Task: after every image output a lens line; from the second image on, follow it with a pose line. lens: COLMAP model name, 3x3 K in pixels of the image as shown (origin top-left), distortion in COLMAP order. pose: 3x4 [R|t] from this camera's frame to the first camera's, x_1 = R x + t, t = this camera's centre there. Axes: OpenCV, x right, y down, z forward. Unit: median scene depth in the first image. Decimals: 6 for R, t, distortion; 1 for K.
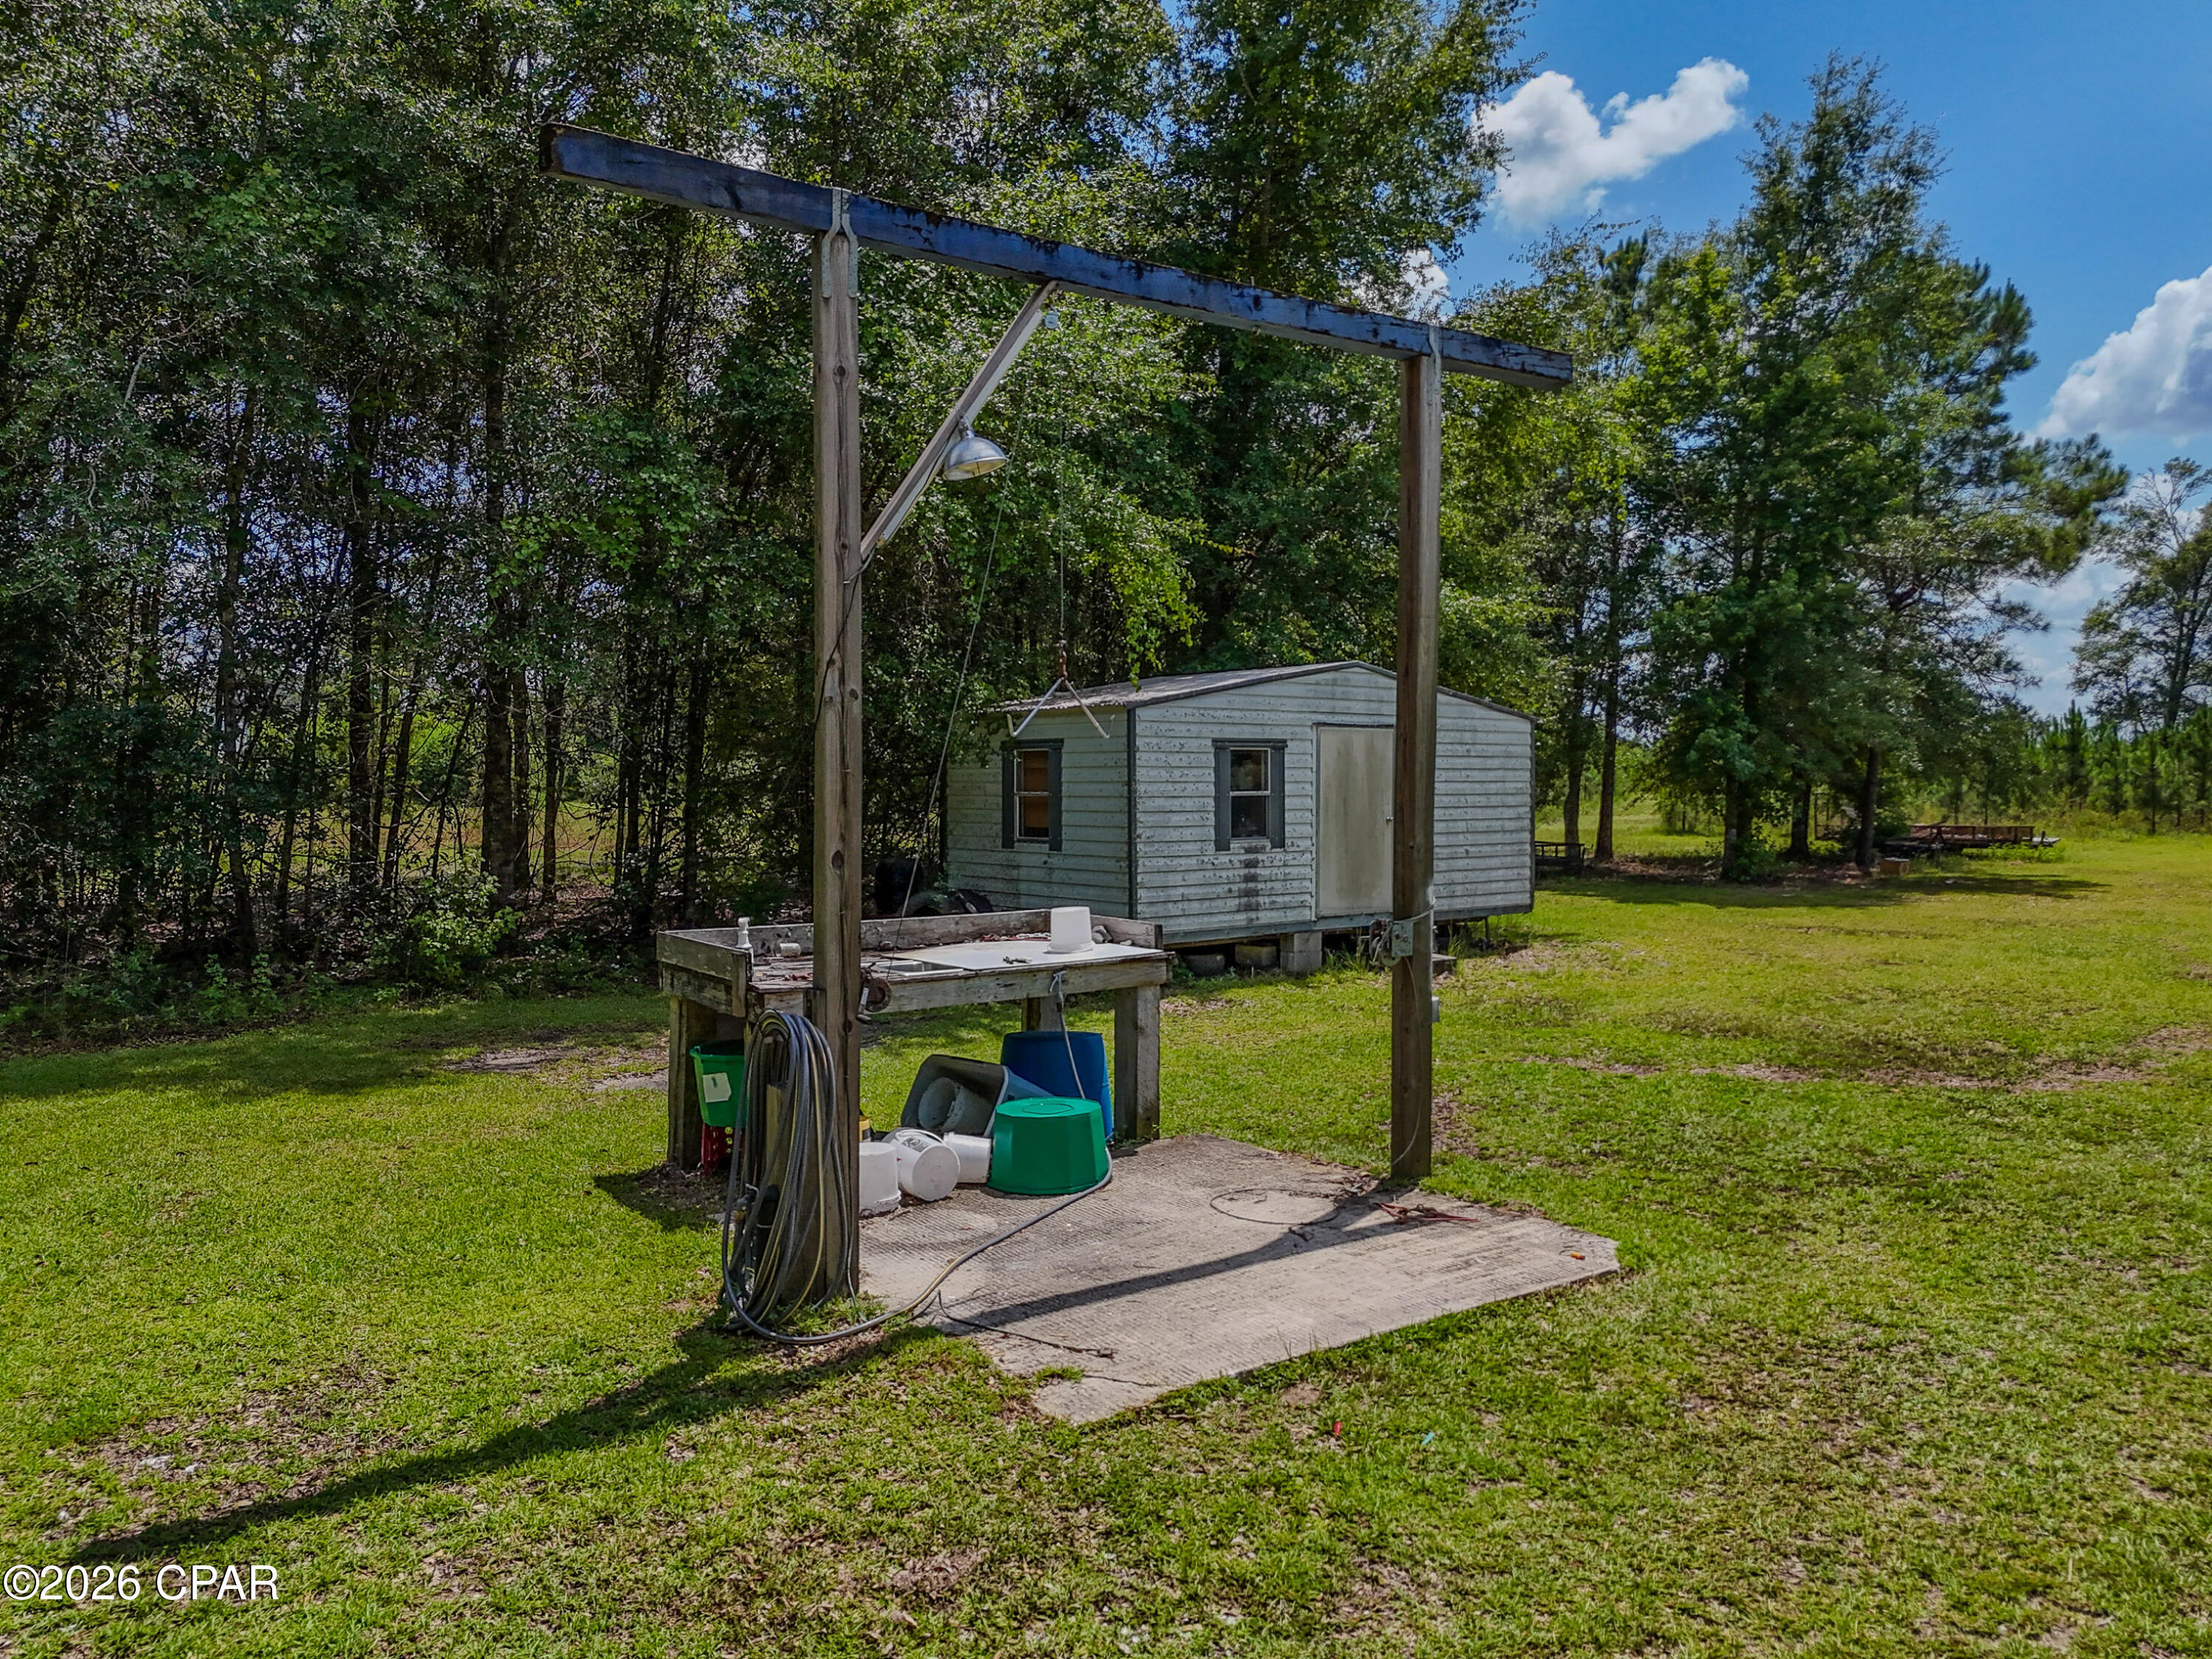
lens RADIAL K [[1593.5, 0, 1106.0], [0, 1593.5, 829.5], [0, 0, 1]] dist [0.119395, -0.143368]
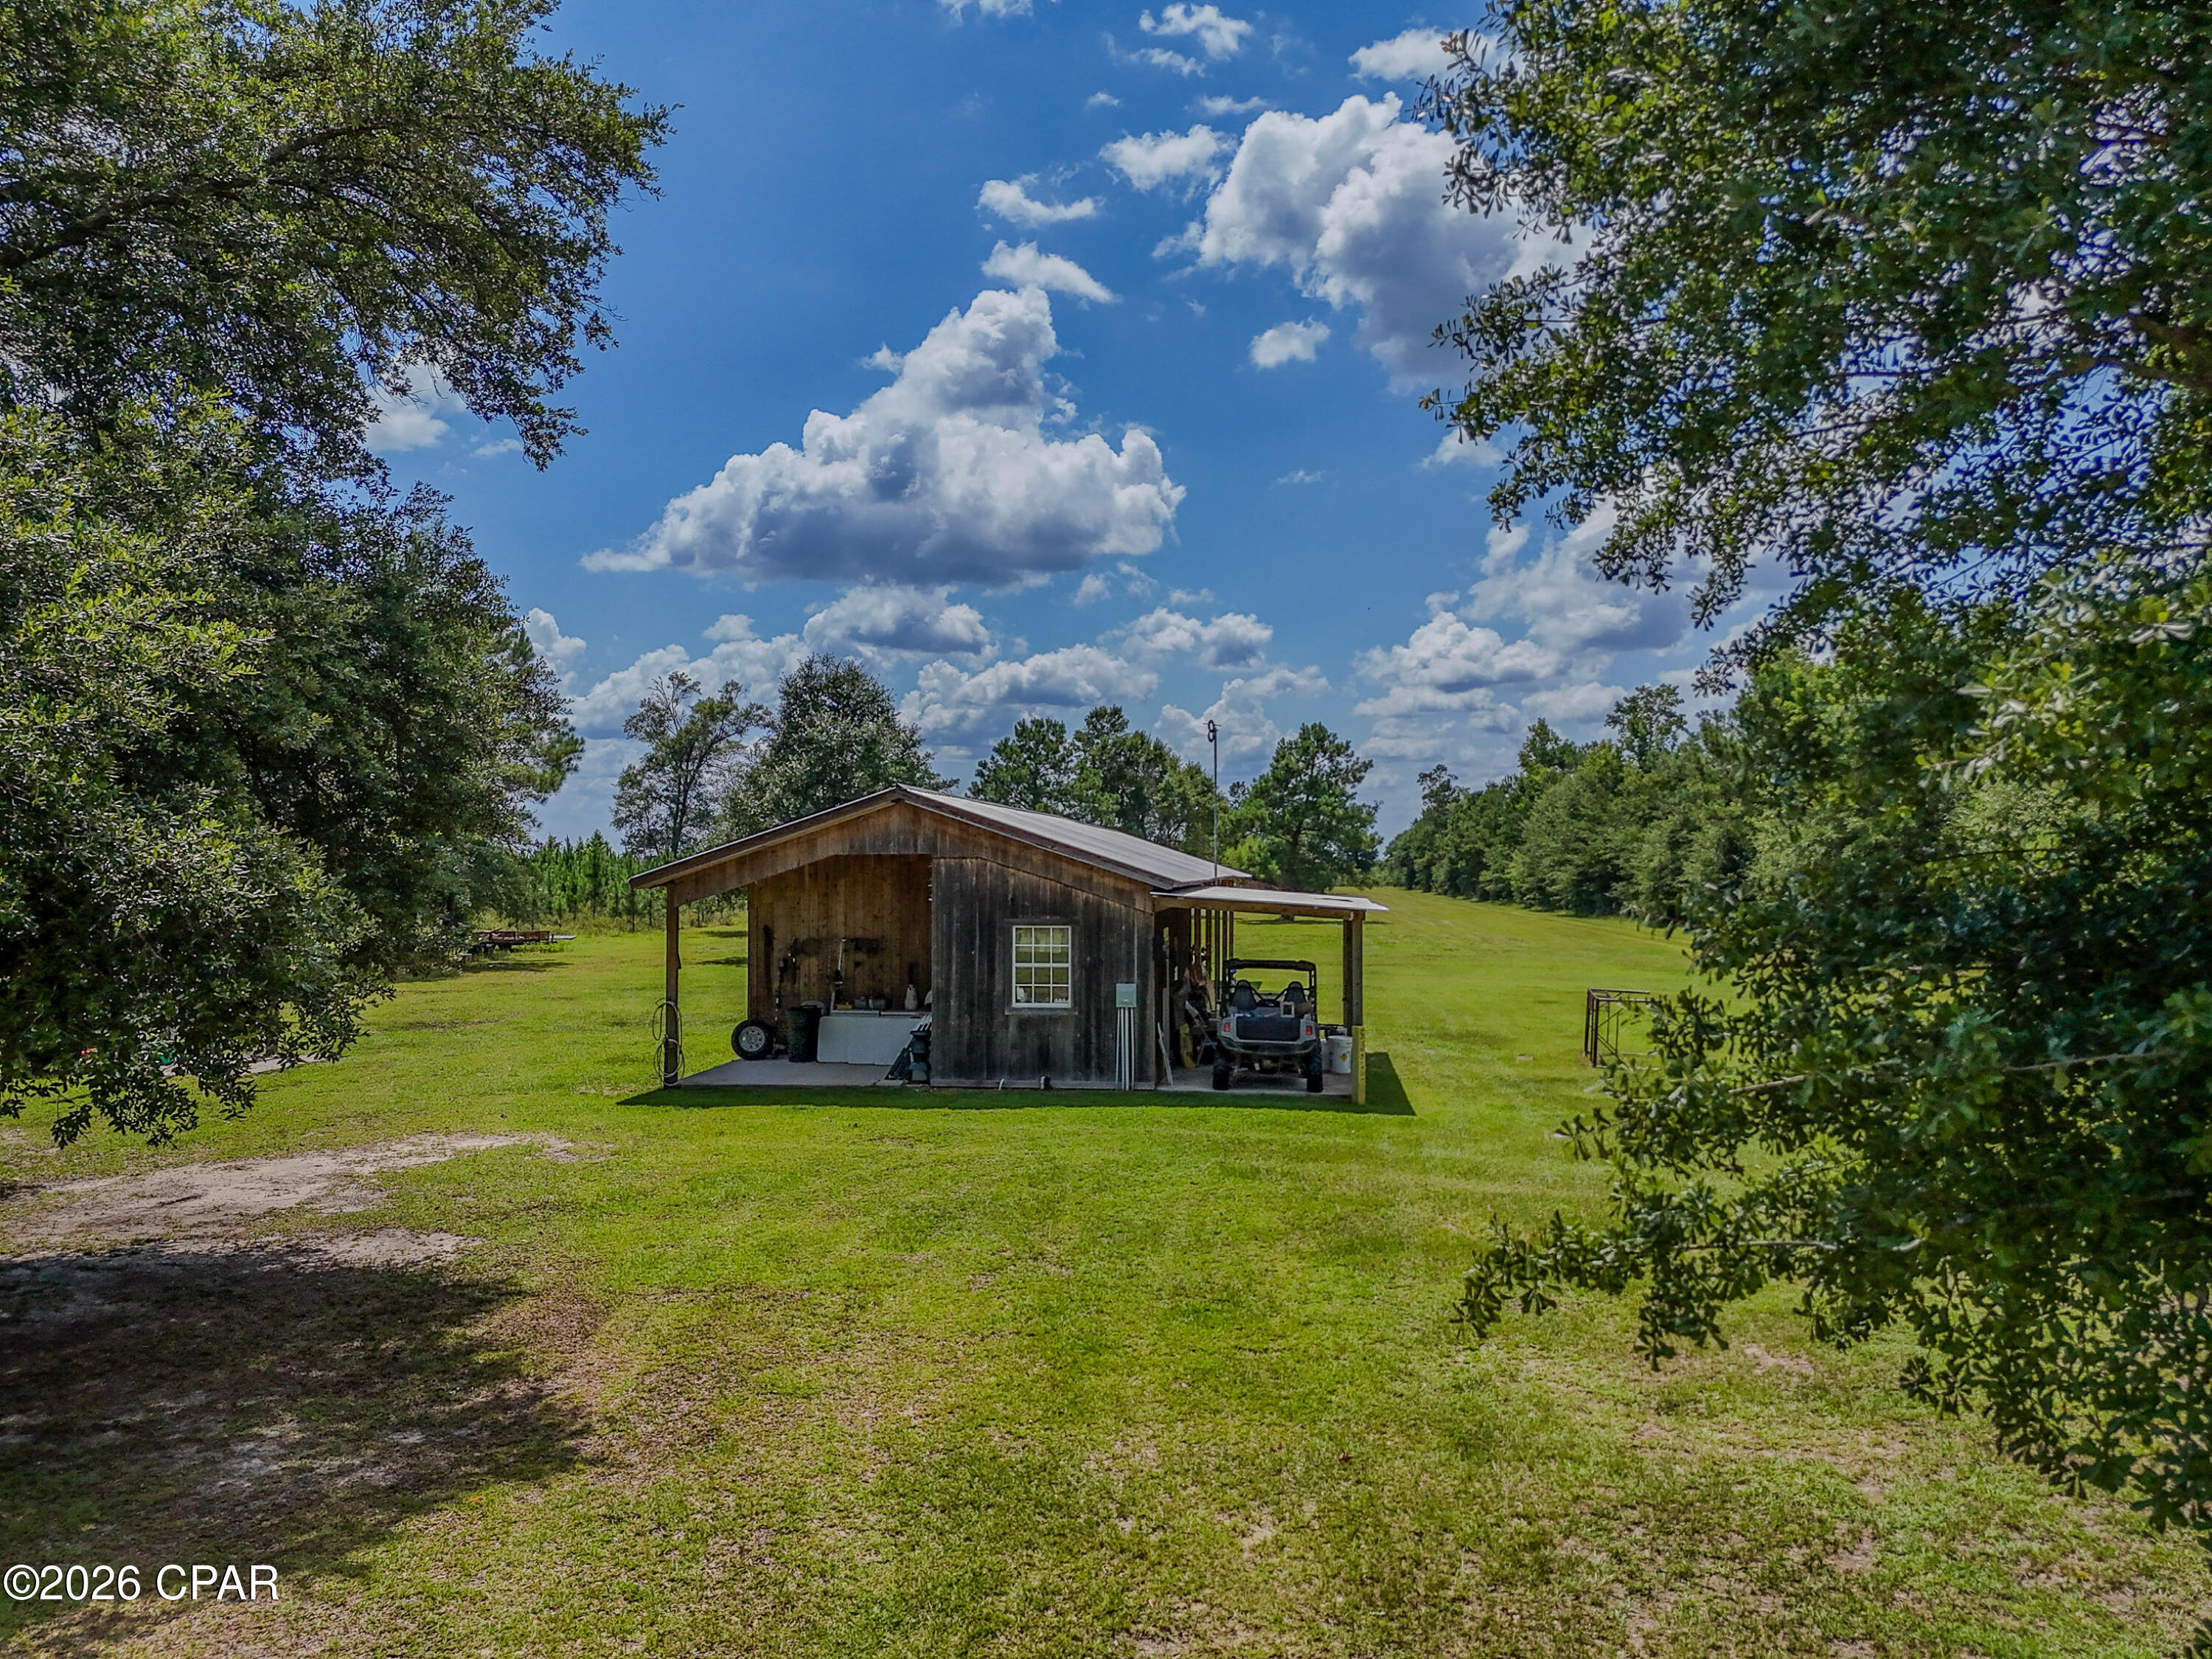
lens RADIAL K [[1593.5, 0, 1106.0], [0, 1593.5, 829.5], [0, 0, 1]] dist [0.119395, -0.143368]
pose [[0.696774, 0.021309, 0.716974, -0.263646], [0.019993, 0.998593, -0.049108, -0.015156], [-0.717012, 0.048552, 0.695367, -0.664343]]
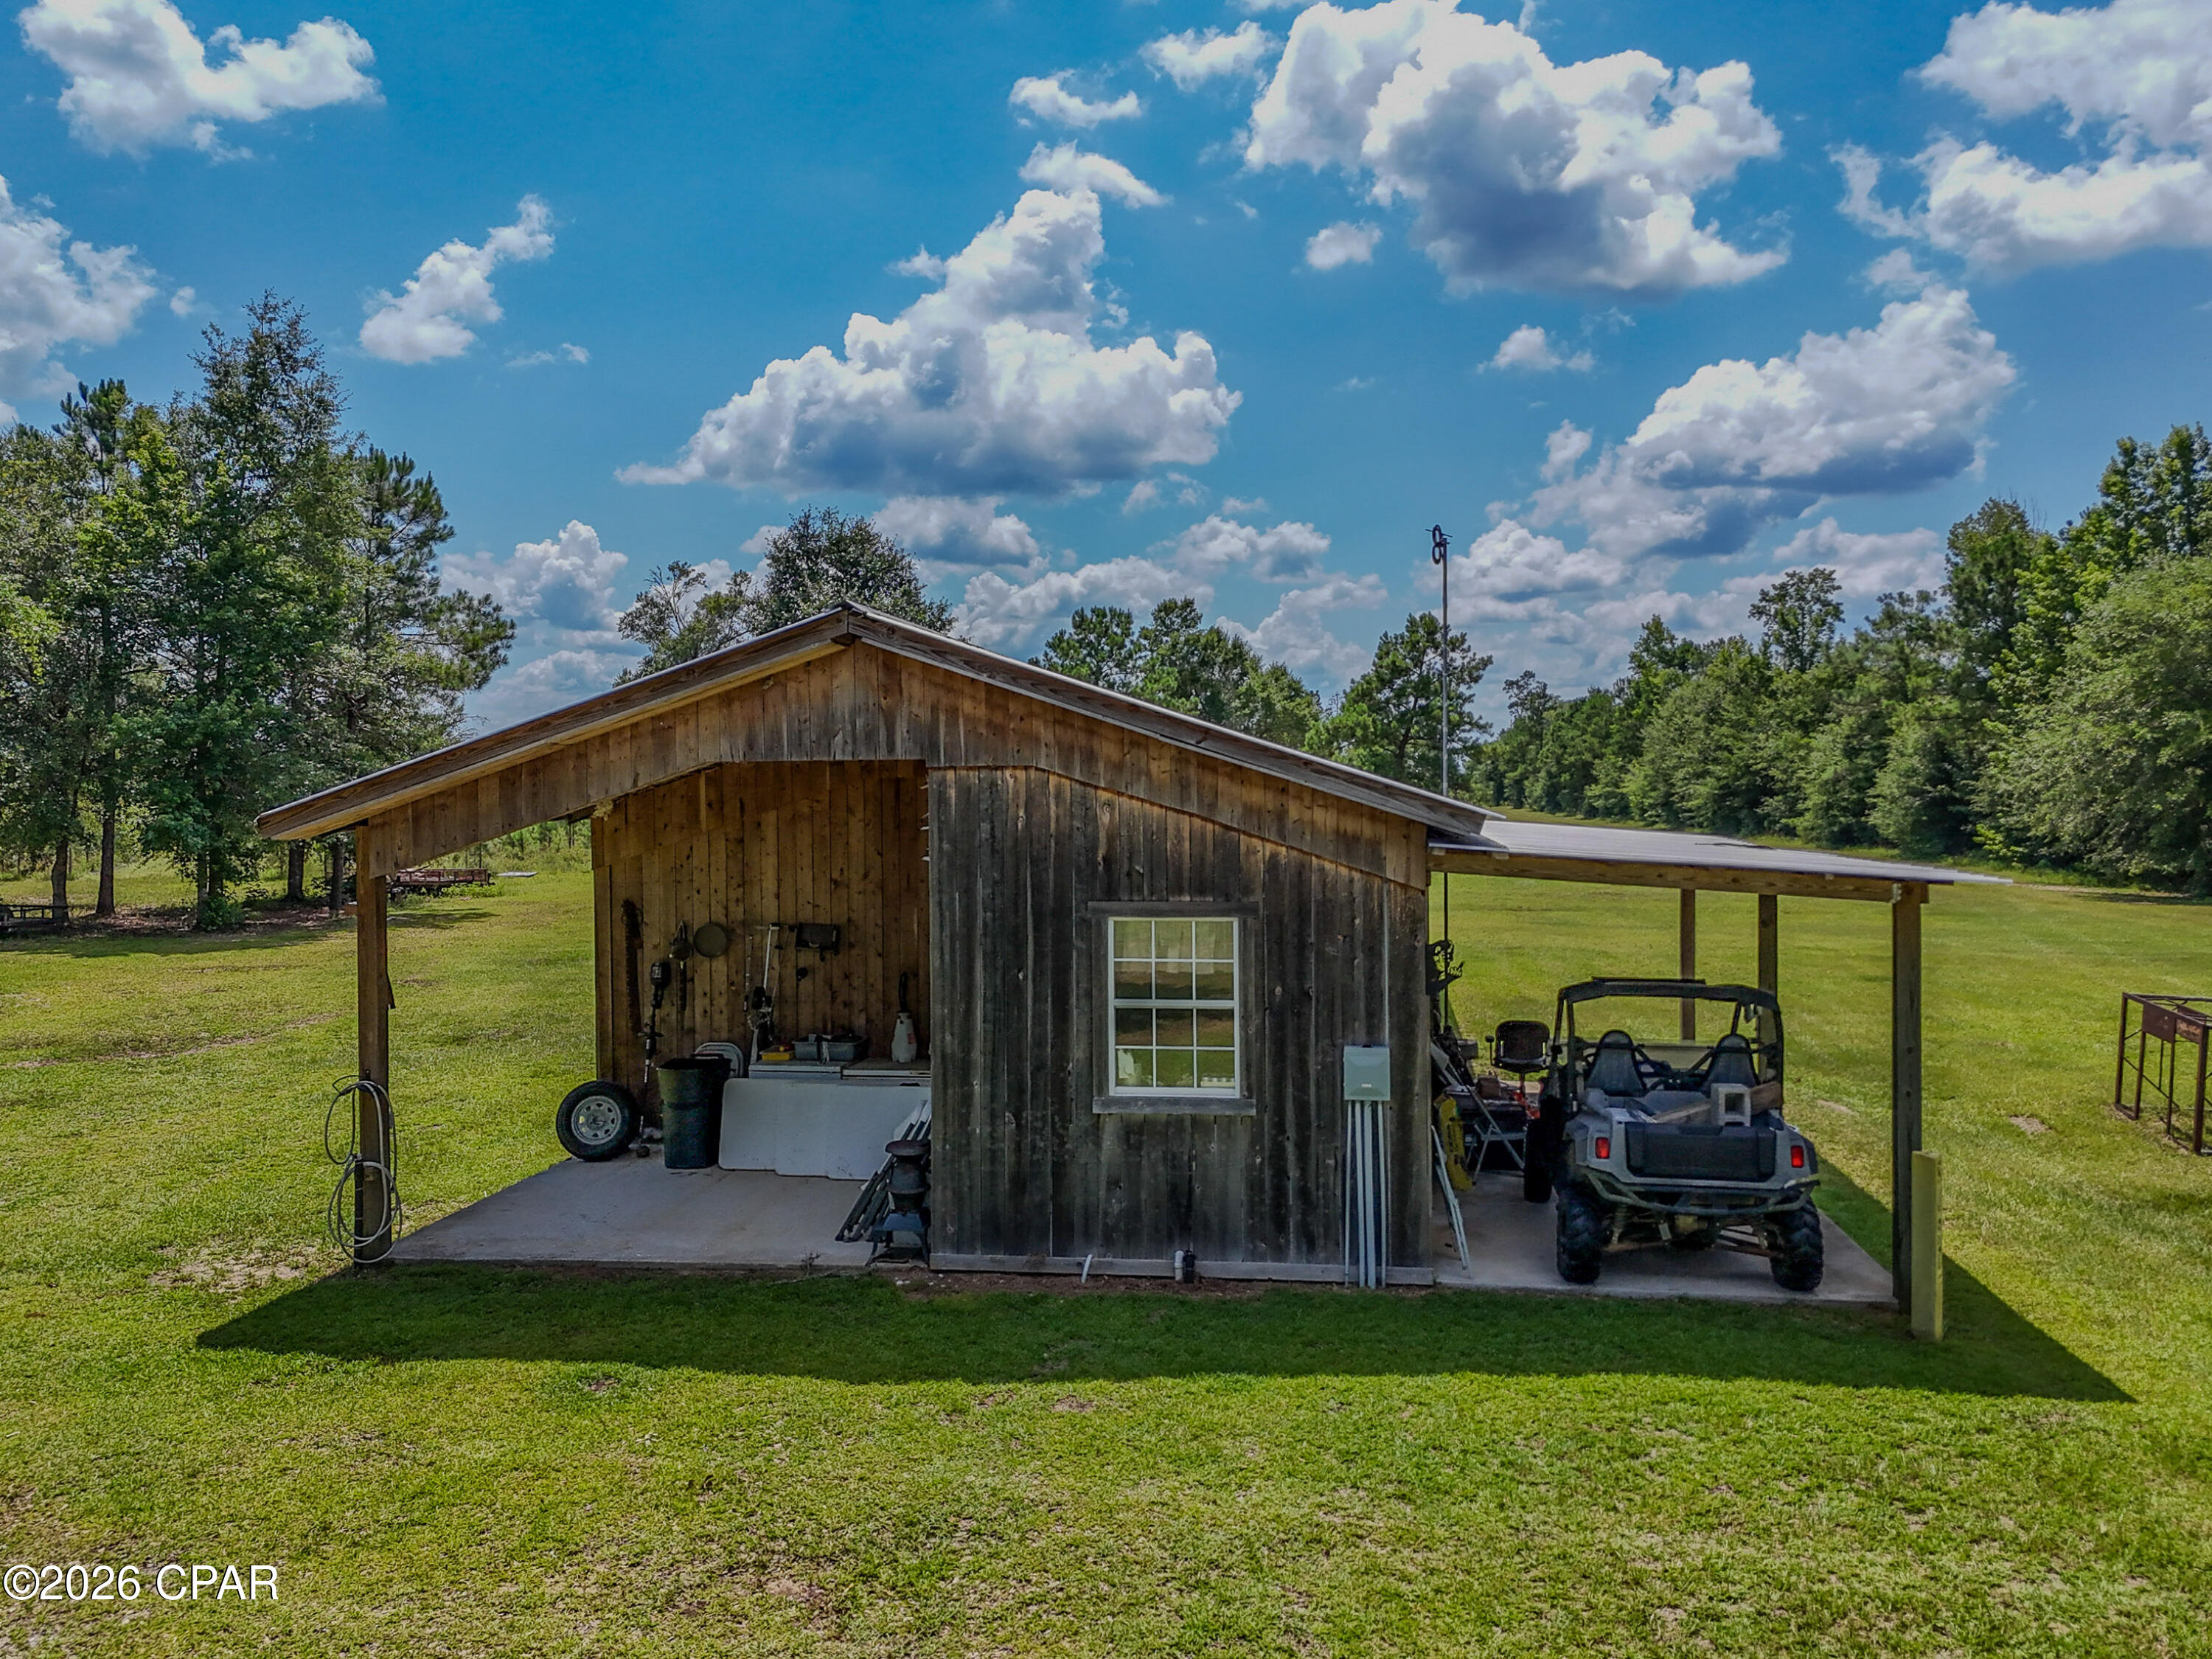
lens RADIAL K [[1623.2, 0, 1204.0], [0, 1623.2, 835.4], [0, 0, 1]] dist [0.082377, -0.083715]
pose [[0.677494, -0.023791, 0.735143, -0.026860], [0.027833, 0.999590, 0.006698, -0.025291], [-0.735001, 0.015923, 0.677879, -0.394710]]
